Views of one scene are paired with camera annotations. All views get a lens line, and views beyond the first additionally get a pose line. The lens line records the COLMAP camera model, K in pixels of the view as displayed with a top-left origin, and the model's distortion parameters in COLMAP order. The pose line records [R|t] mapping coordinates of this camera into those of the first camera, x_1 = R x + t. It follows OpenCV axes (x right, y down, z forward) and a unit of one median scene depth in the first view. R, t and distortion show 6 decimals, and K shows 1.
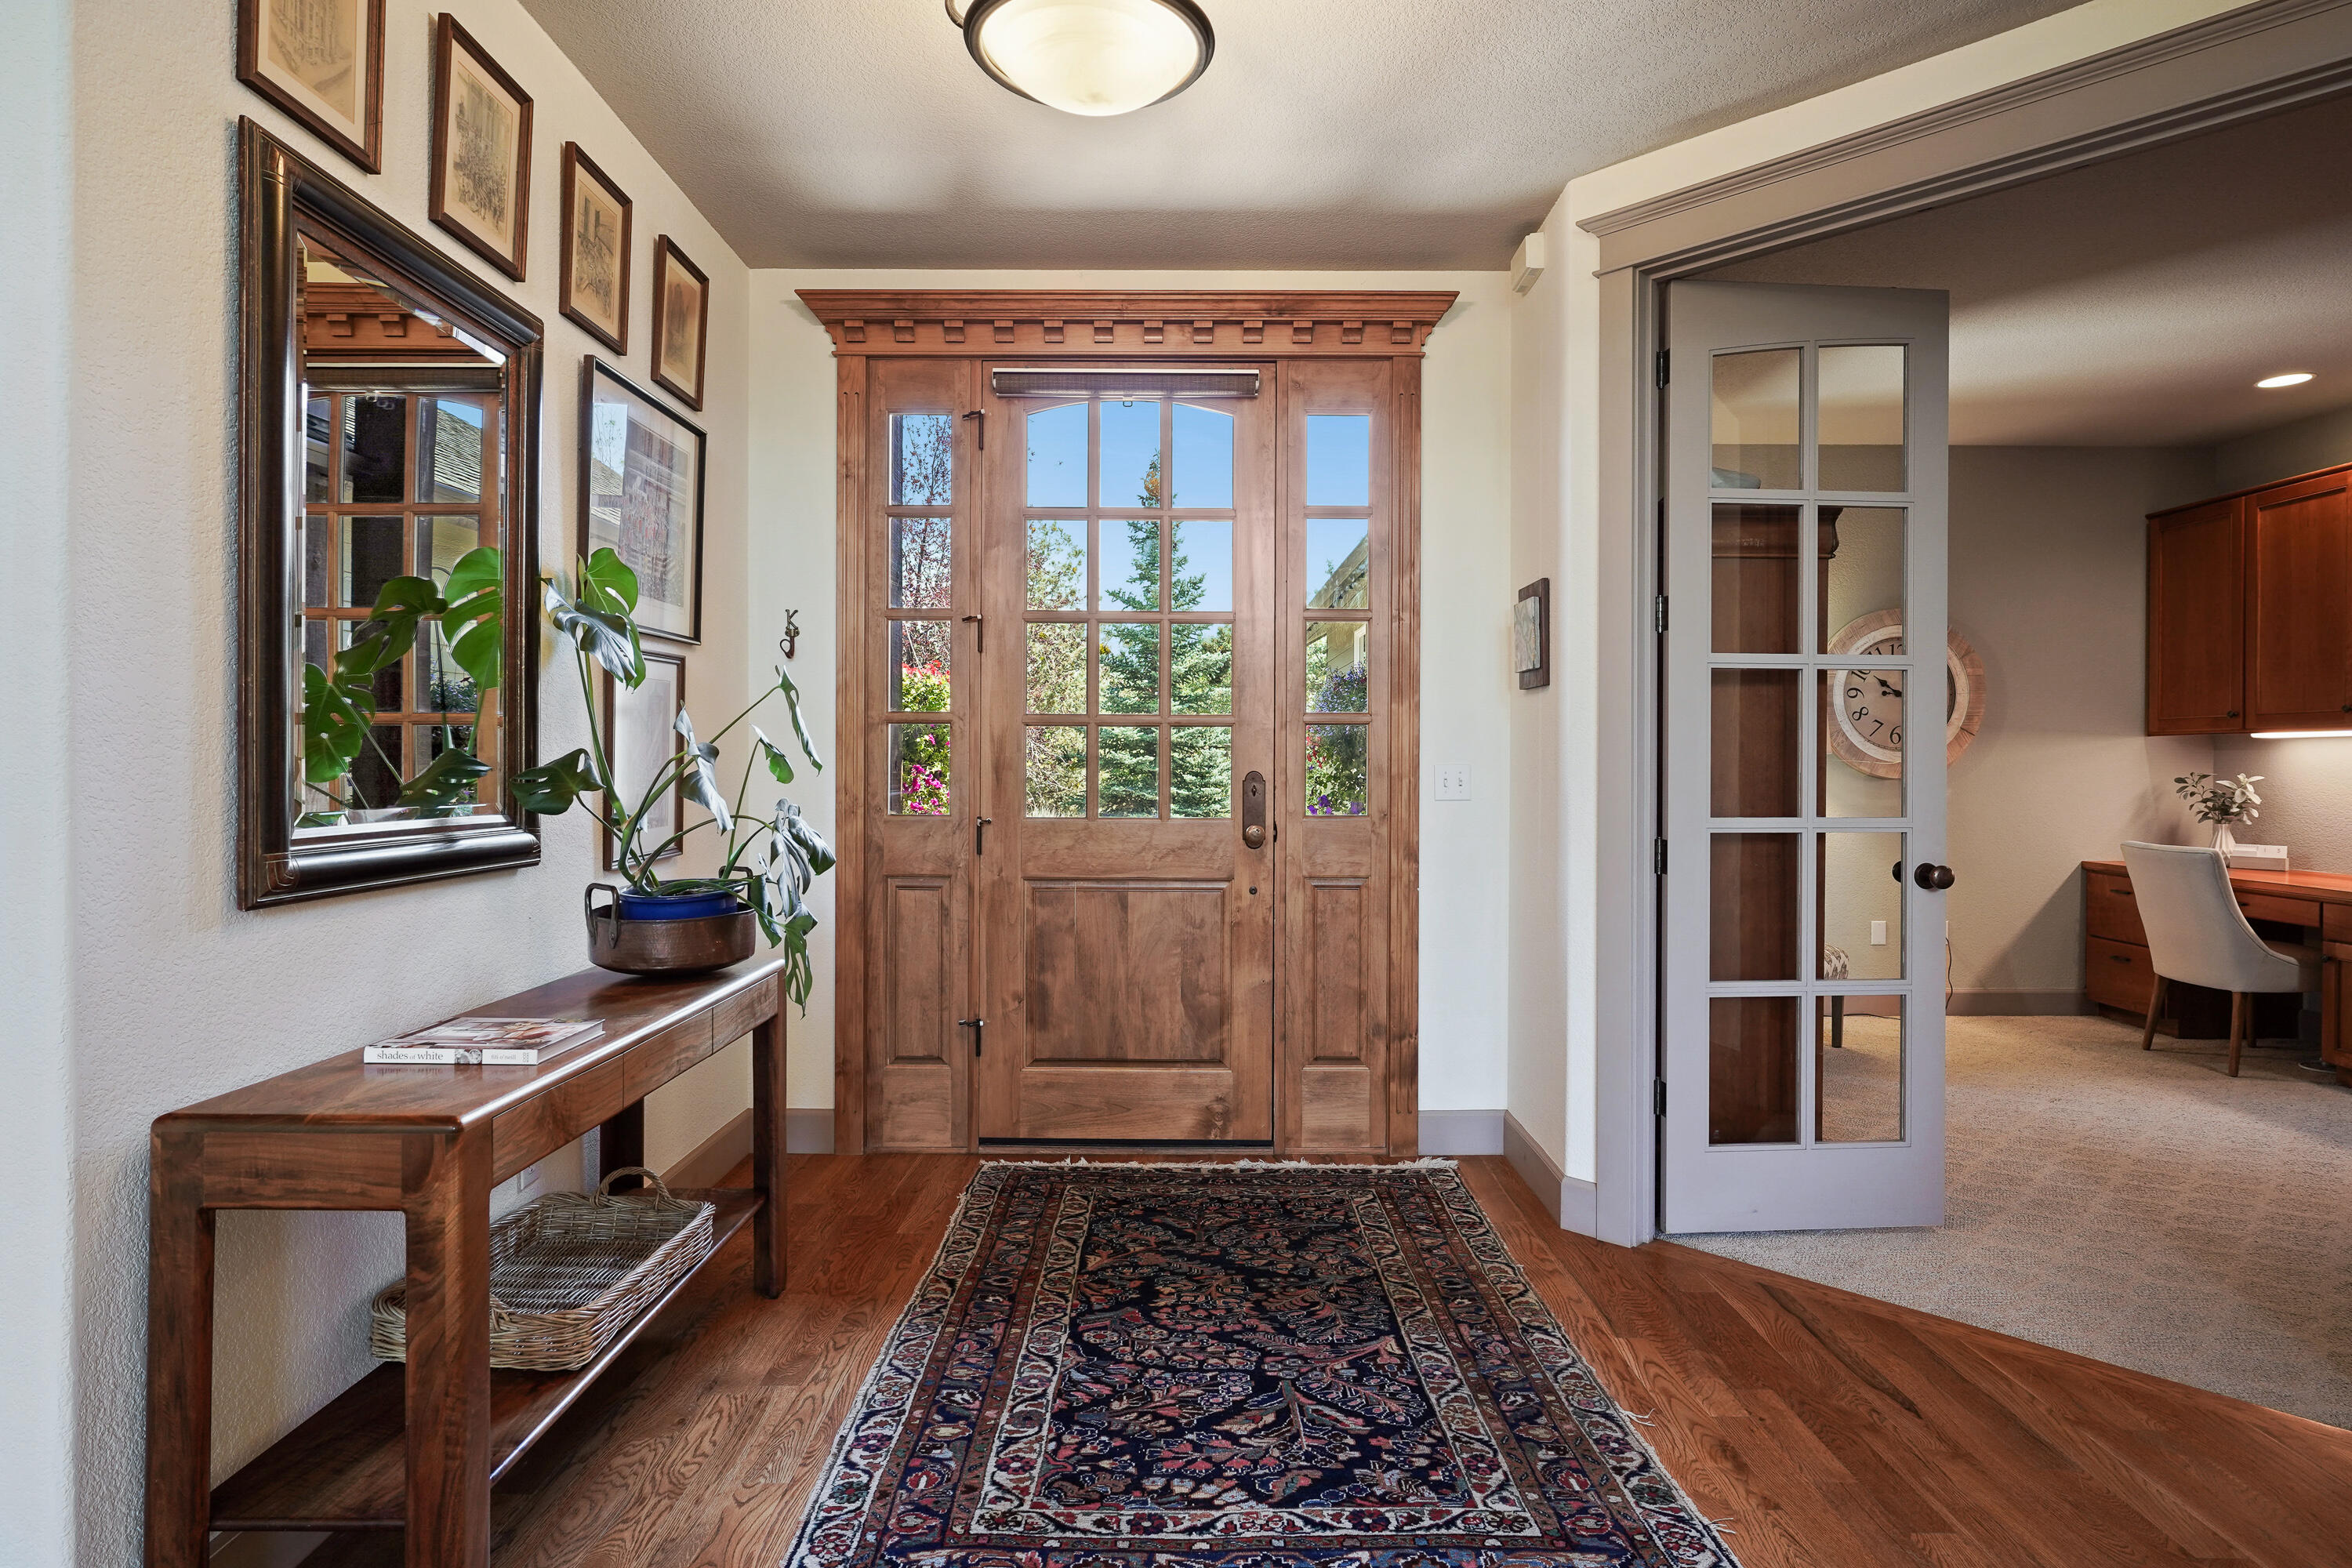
lens RADIAL K [[1270.6, 0, 1174.6], [0, 1270.6, 763.1], [0, 0, 1]] dist [-0.000415, 0.002112]
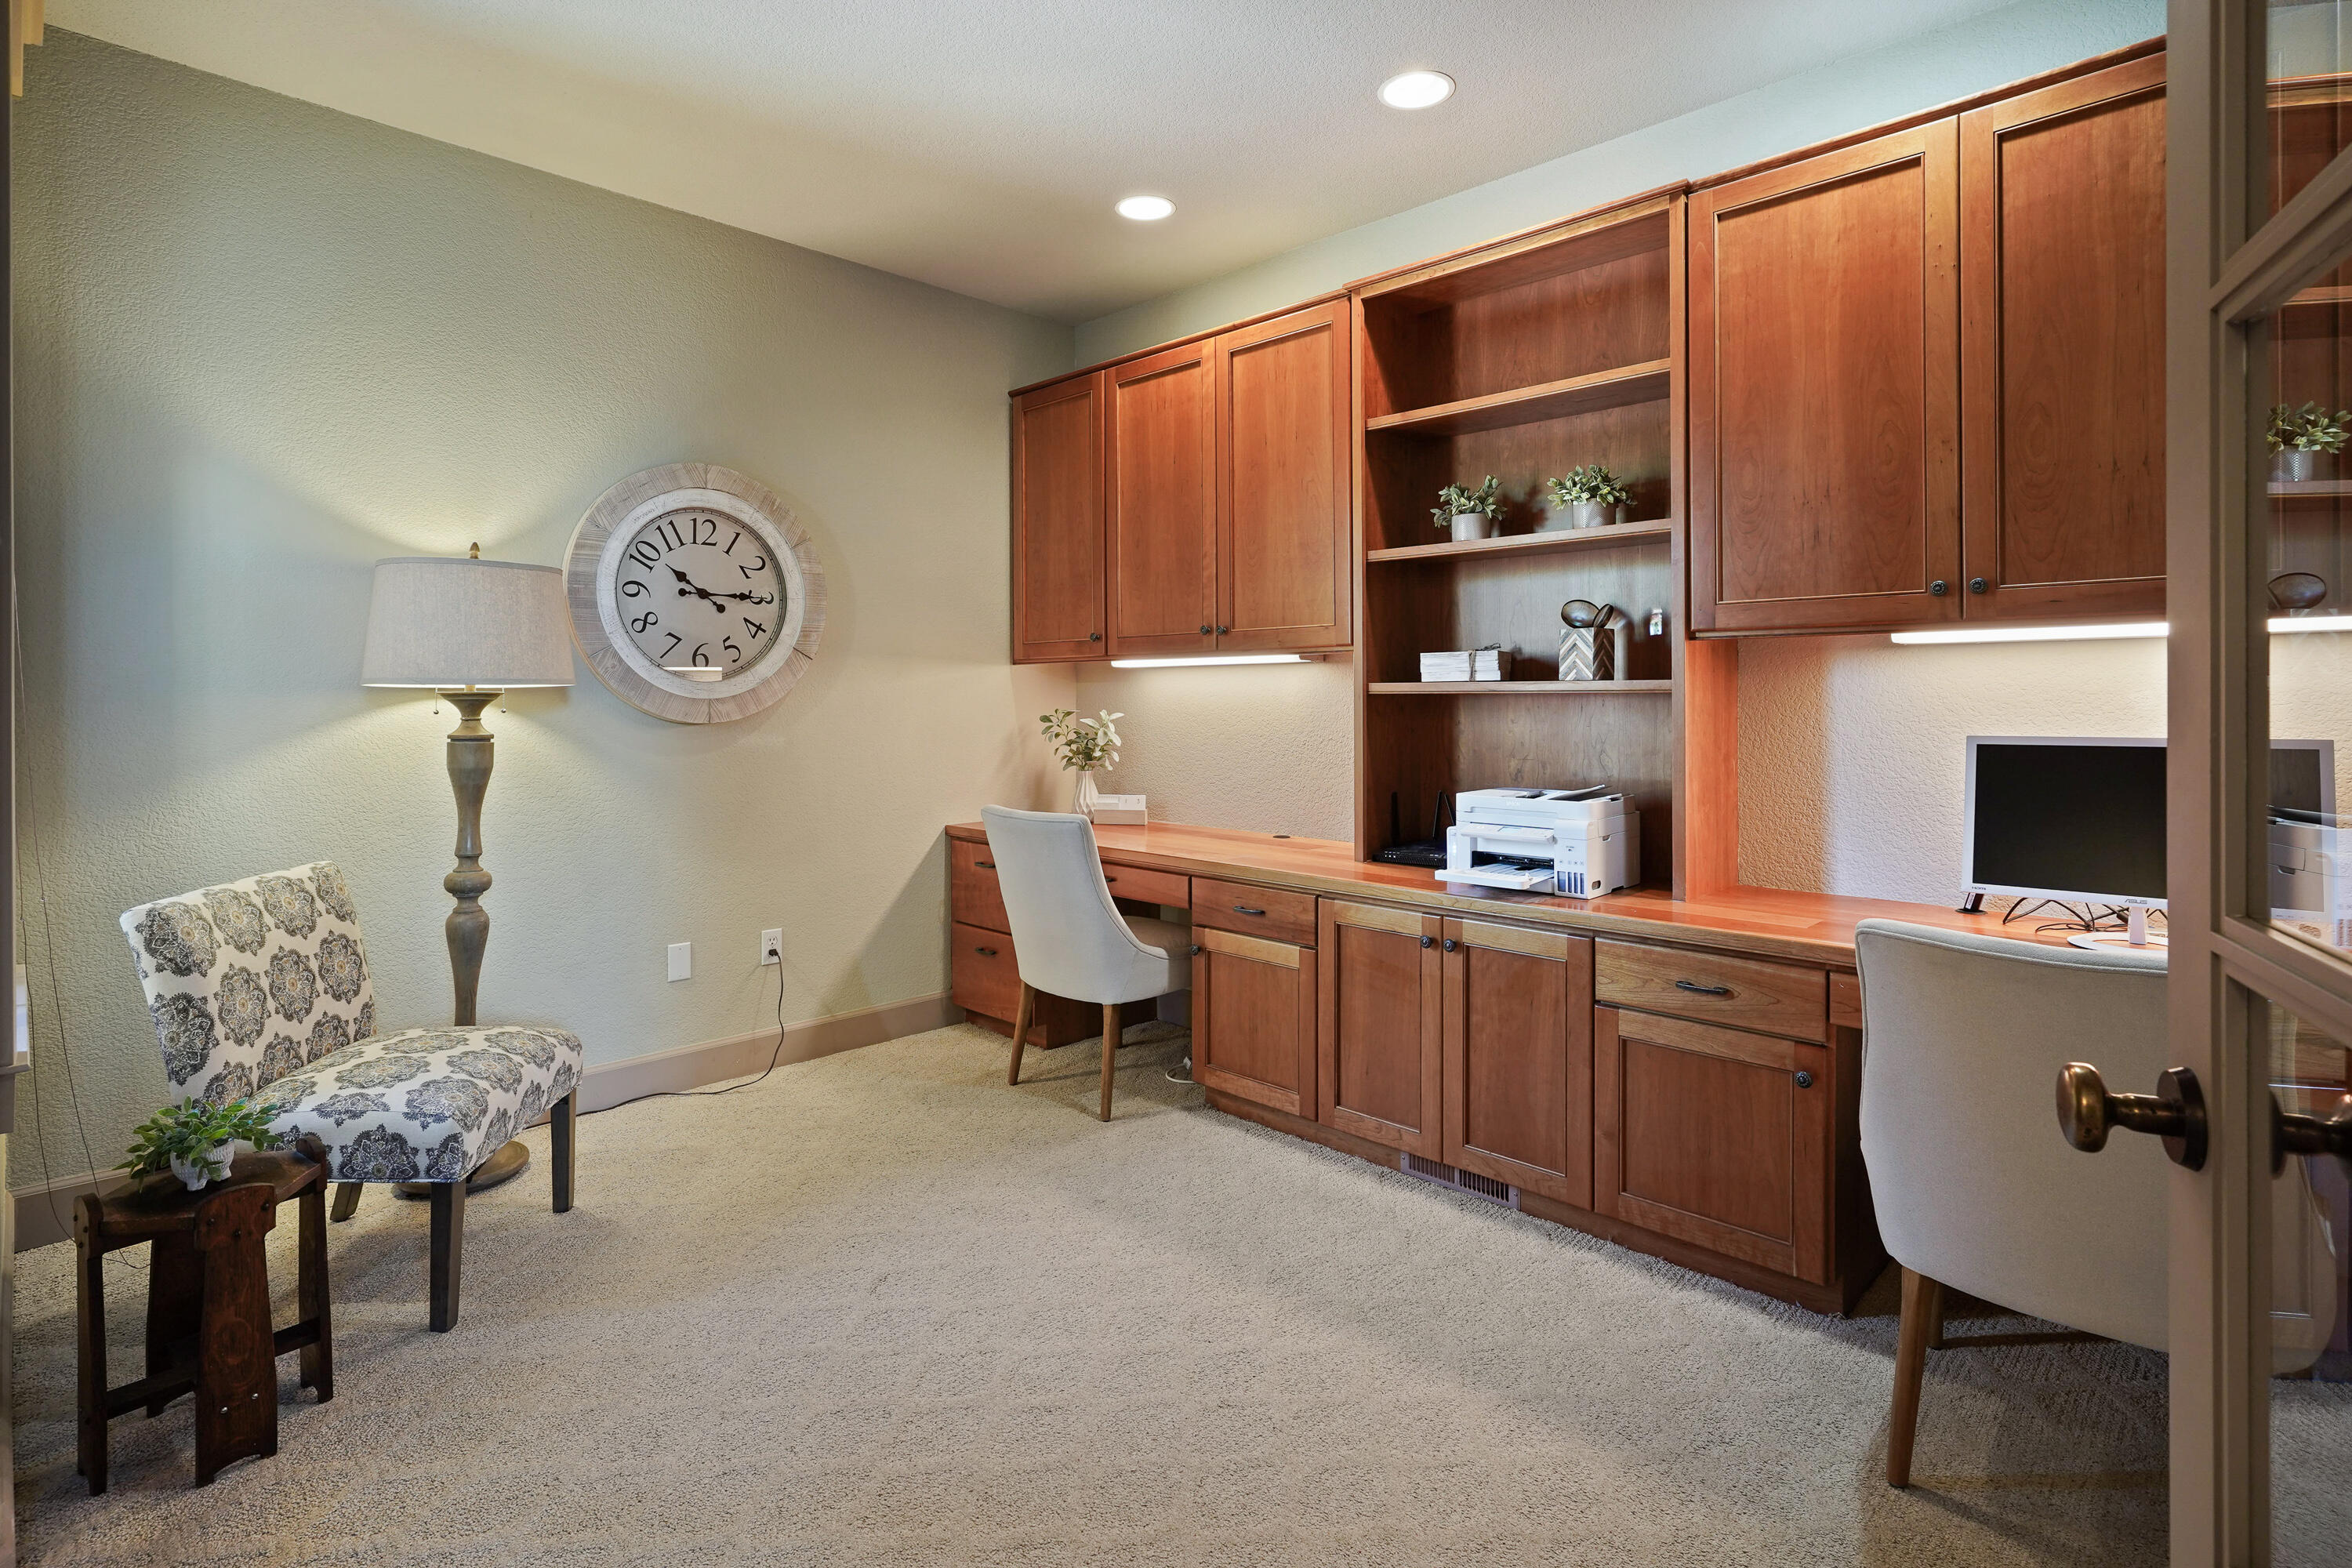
lens RADIAL K [[1172.4, 0, 1195.4], [0, 1172.4, 726.7], [0, 0, 1]] dist [-0.002354, 0.001524]
pose [[0.698749, -0.024058, 0.714963, 0.331725], [0.006560, 0.999608, 0.027225, -0.001209], [-0.715337, -0.014333, 0.698633, 0.419896]]
